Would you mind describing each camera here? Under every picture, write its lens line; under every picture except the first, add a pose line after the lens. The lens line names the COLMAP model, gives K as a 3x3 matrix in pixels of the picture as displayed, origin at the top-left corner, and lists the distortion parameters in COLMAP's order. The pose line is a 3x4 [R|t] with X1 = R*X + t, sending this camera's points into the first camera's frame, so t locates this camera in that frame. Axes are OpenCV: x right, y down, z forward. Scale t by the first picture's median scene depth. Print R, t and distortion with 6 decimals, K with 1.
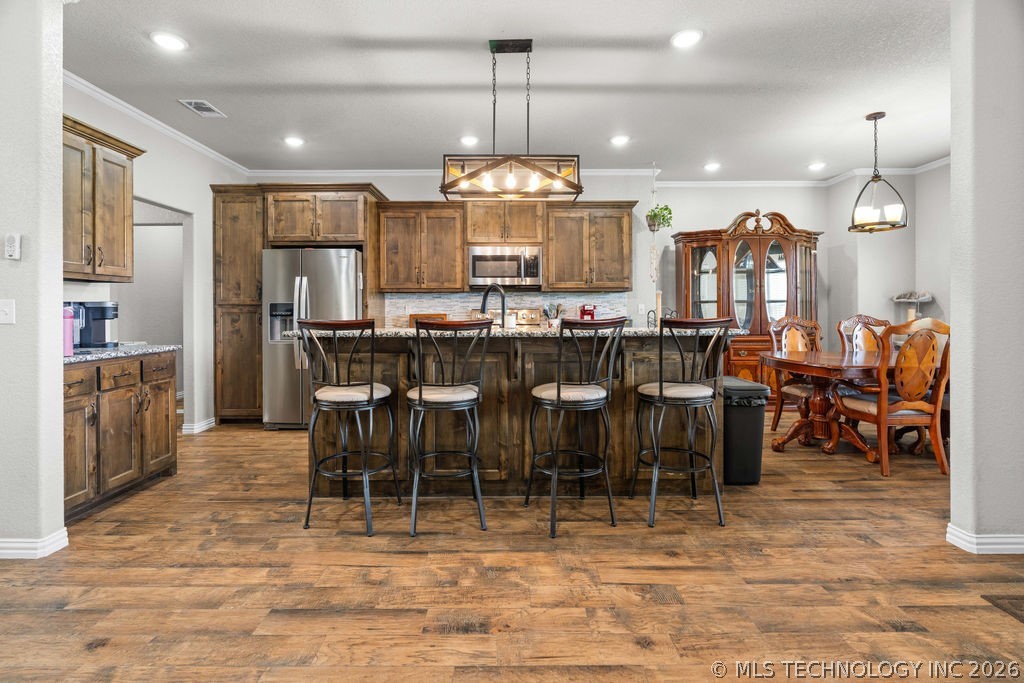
lens RADIAL K [[471.2, 0, 512.3], [0, 471.2, 313.8], [0, 0, 1]] dist [-0.011917, 0.004526]
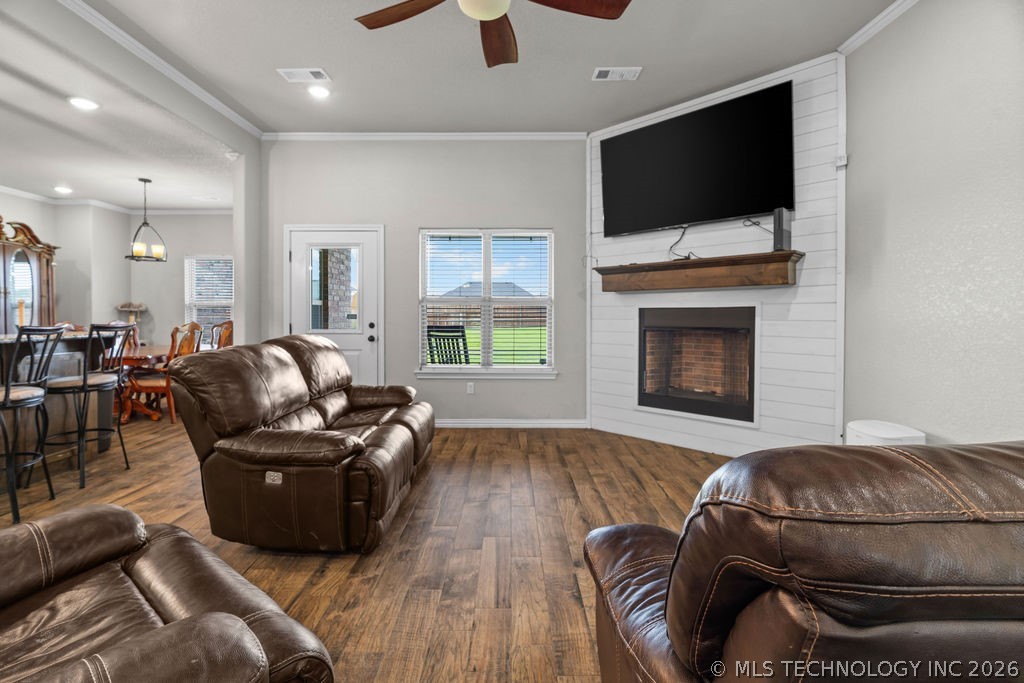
lens RADIAL K [[471.2, 0, 505.9], [0, 471.2, 315.8], [0, 0, 1]] dist [-0.011917, 0.004526]
pose [[0.016939, 0.000955, 0.999856, -0.634083], [0.007979, 0.999968, -0.001090, -0.001832], [-0.999825, 0.007996, 0.016931, -0.113515]]
